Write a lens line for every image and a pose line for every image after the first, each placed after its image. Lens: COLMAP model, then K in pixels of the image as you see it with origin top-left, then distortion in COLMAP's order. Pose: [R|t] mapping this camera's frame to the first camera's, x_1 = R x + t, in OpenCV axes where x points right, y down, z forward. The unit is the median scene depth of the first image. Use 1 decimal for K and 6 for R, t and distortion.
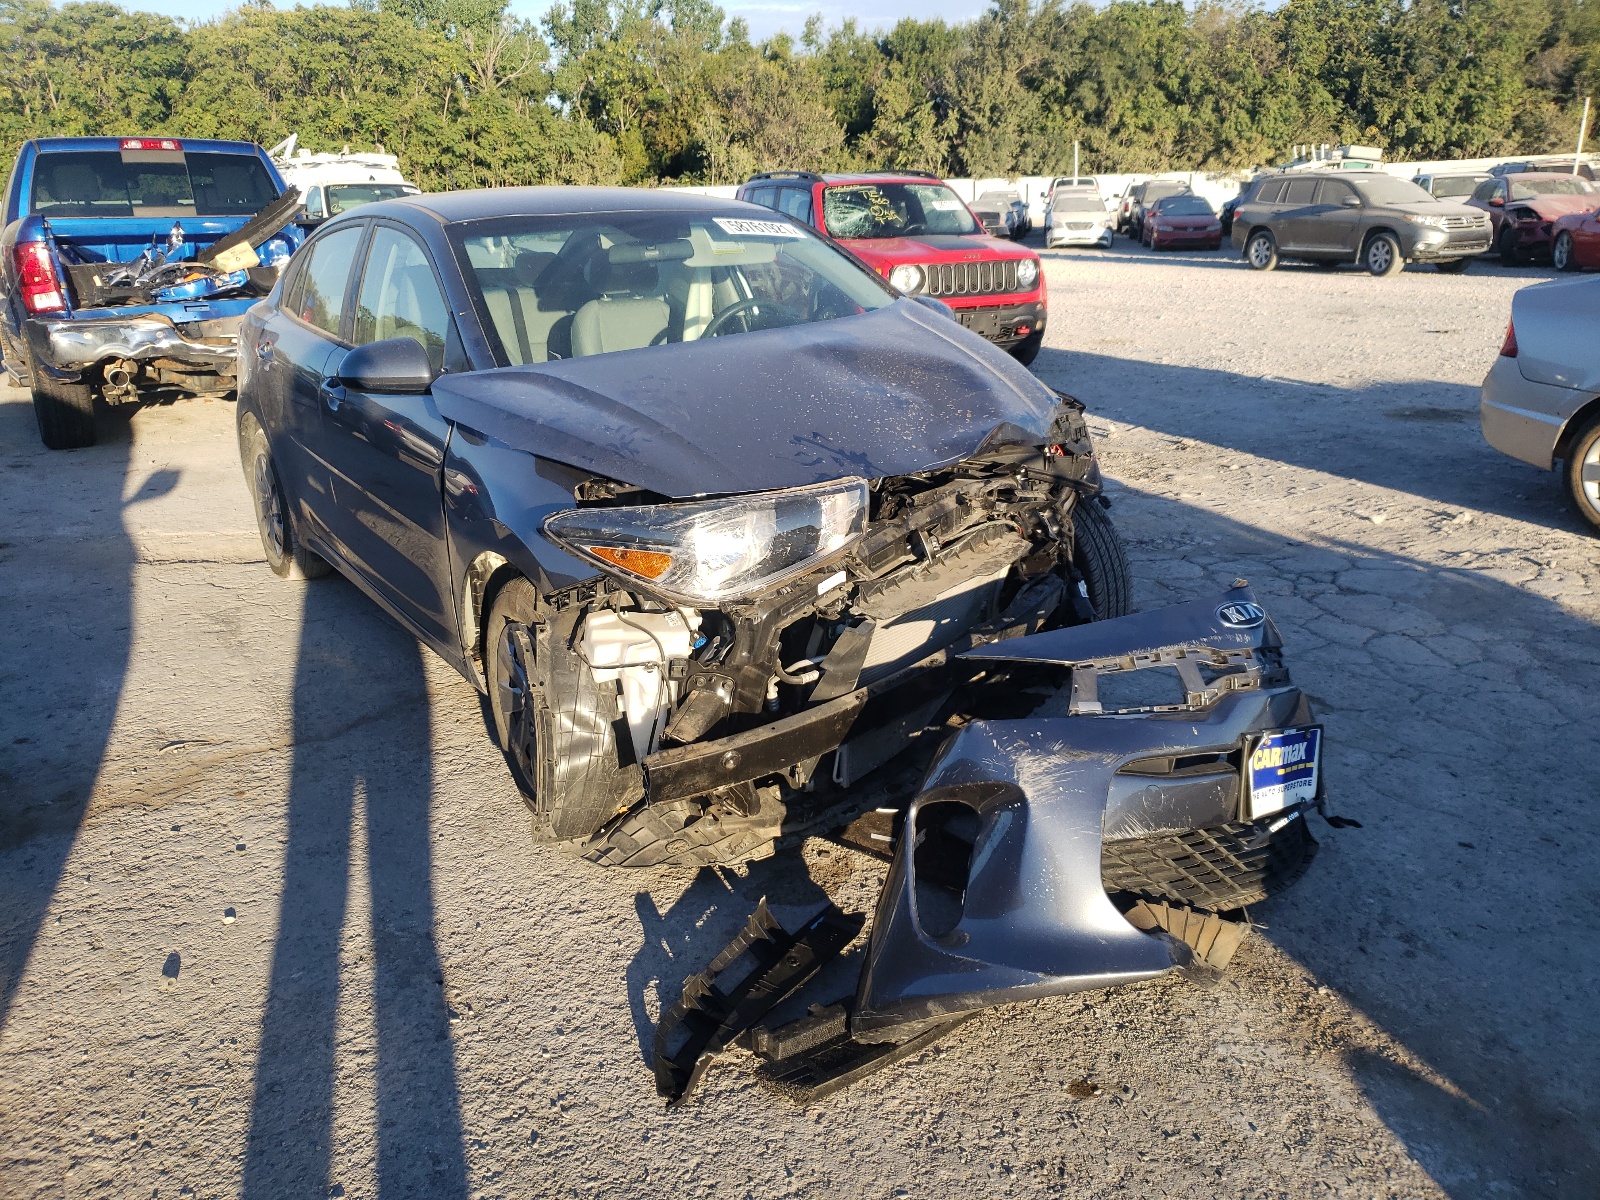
lens RADIAL K [[1221.9, 0, 800.0], [0, 1221.9, 600.0], [0, 0, 1]] dist [0.051151, -0.084017]
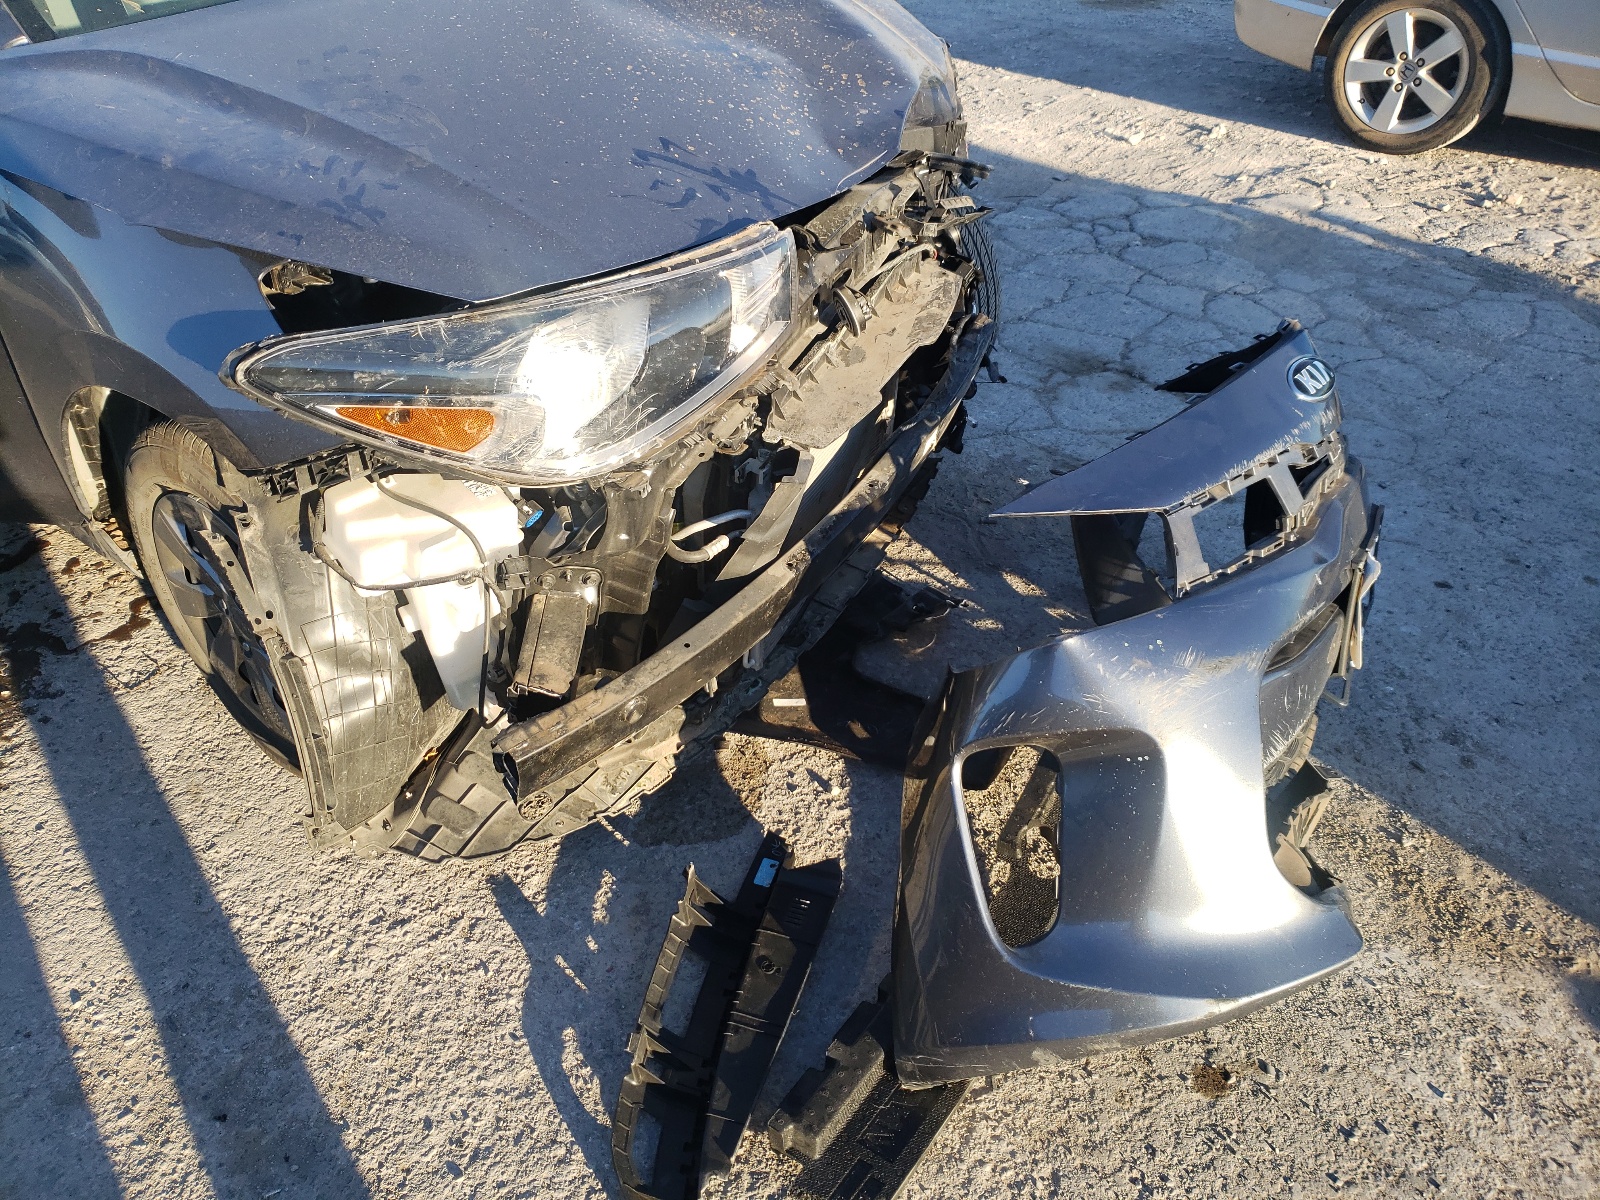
lens RADIAL K [[1221.9, 0, 800.0], [0, 1221.9, 600.0], [0, 0, 1]] dist [0.051151, -0.084017]
pose [[0.950163, -0.172931, 0.259394, -0.120887], [0.088449, 0.947392, 0.307612, -0.104200], [-0.298943, -0.269338, 0.915472, 0.376062]]
